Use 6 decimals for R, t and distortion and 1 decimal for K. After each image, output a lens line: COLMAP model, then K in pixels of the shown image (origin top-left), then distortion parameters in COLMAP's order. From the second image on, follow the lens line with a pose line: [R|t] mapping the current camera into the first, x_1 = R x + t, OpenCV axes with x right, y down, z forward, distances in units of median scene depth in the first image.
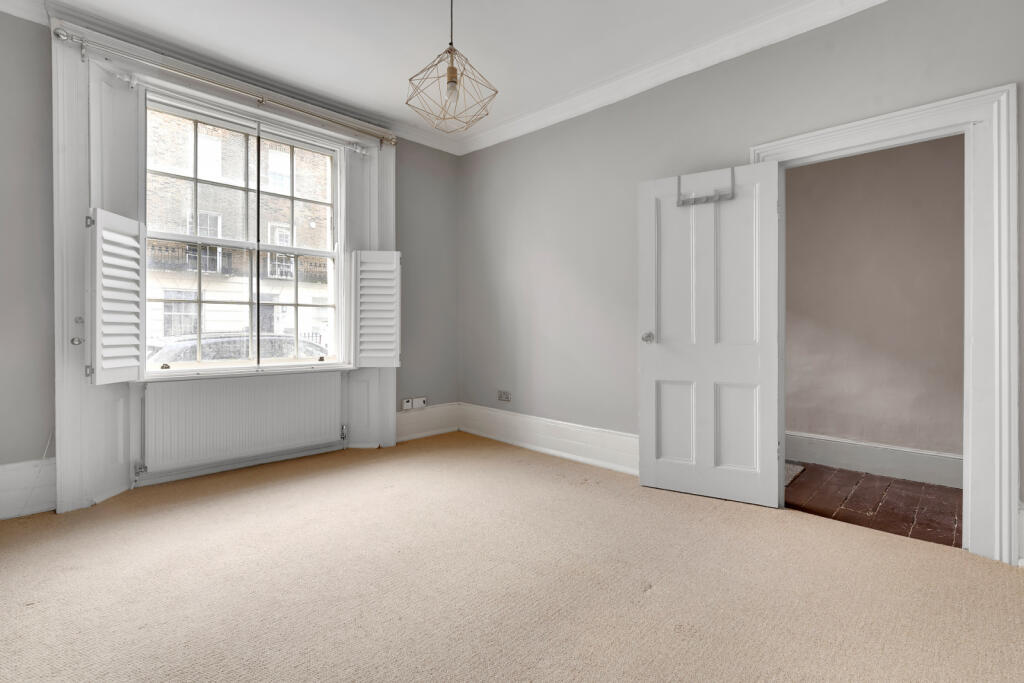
lens RADIAL K [[471.2, 0, 511.4], [0, 471.2, 333.3], [0, 0, 1]] dist [0.001465, 0.000679]
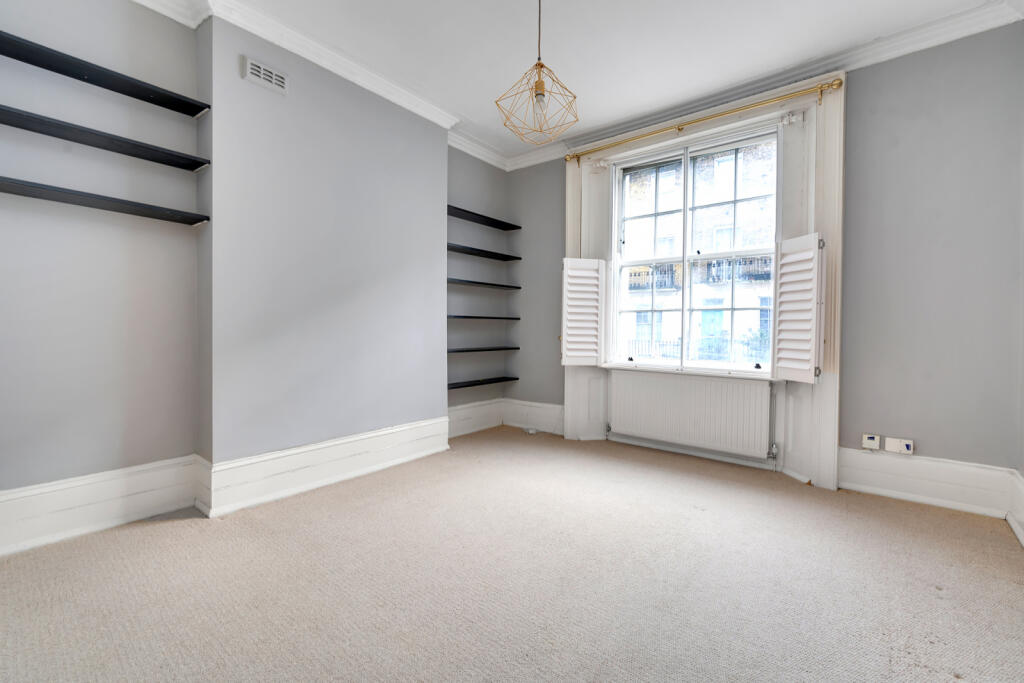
lens RADIAL K [[467.5, 0, 512.0], [0, 467.5, 341.5], [0, 0, 1]] dist [0.000714, 0.000198]
pose [[0.076065, 0.022592, -0.996847, 0.537841], [-0.023294, 0.999511, 0.020875, -0.001977], [0.996831, 0.021633, 0.076554, 0.508861]]
